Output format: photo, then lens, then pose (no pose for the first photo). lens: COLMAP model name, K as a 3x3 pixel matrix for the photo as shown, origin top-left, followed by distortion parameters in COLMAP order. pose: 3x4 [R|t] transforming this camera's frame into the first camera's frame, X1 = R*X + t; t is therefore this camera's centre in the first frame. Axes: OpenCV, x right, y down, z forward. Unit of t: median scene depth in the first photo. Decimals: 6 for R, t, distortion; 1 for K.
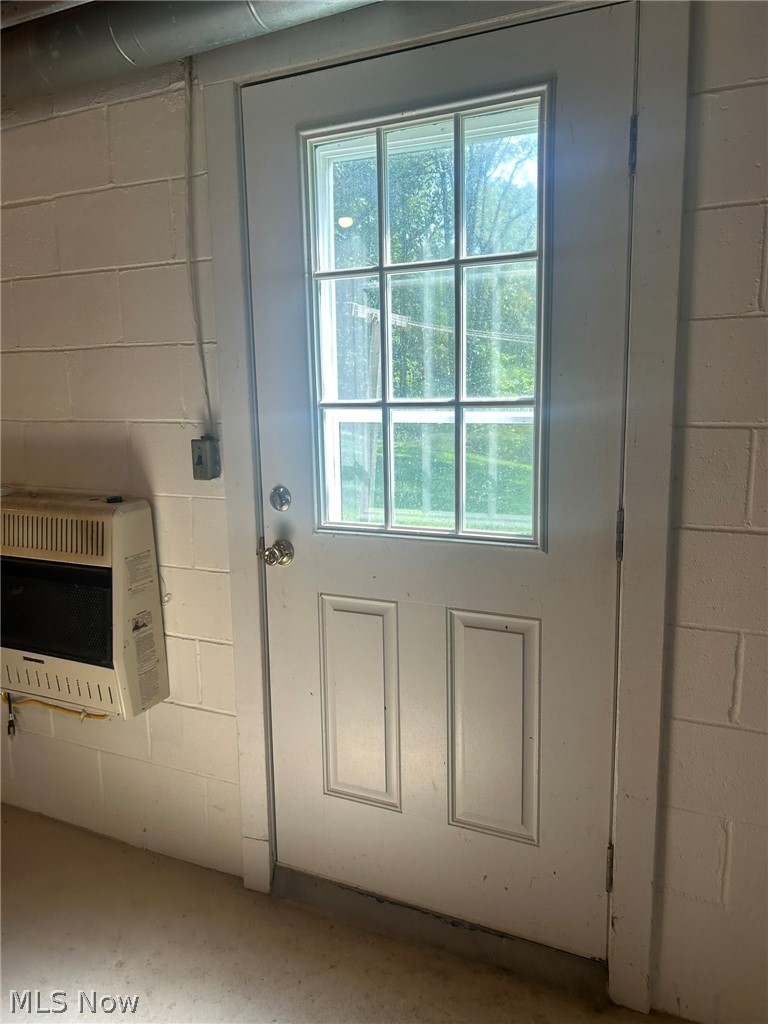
lens RADIAL K [[778.1, 0, 384.0], [0, 778.1, 512.0], [0, 0, 1]] dist [0.047565, -0.067108]
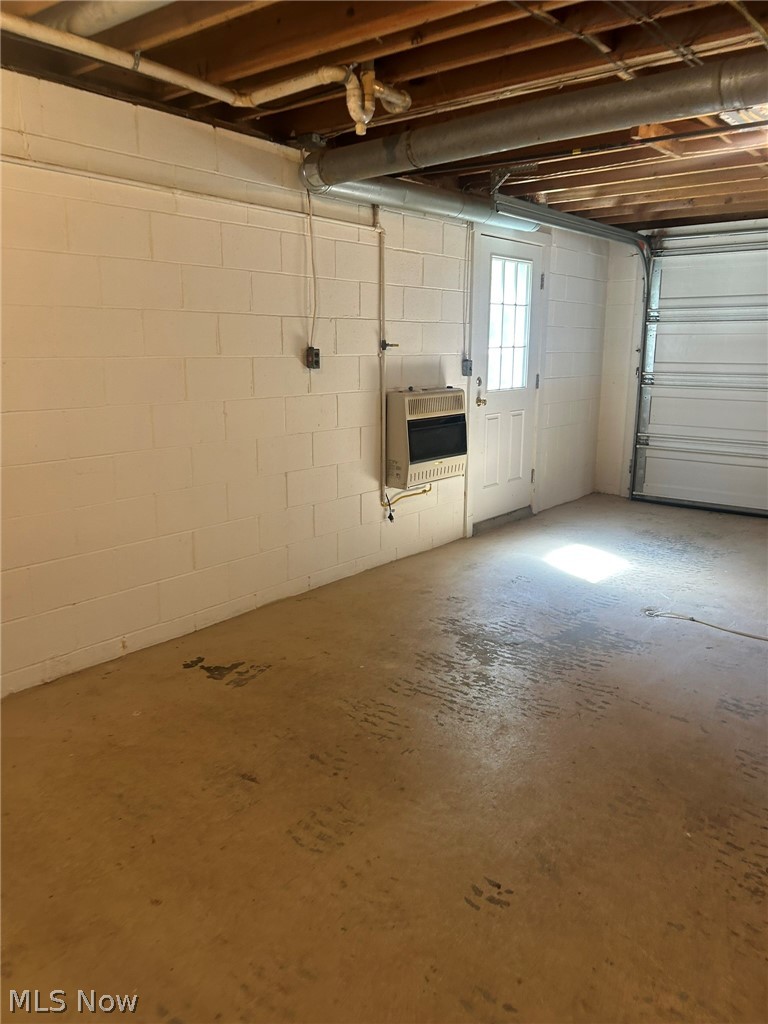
lens RADIAL K [[771.3, 0, 366.9], [0, 771.3, 524.4], [0, 0, 1]] dist [0.048062, -0.061039]
pose [[0.233783, -0.200776, 0.951333, -2.899637], [0.155556, 0.973567, 0.167242, -0.044631], [-0.959765, 0.108887, 0.258835, 0.712615]]
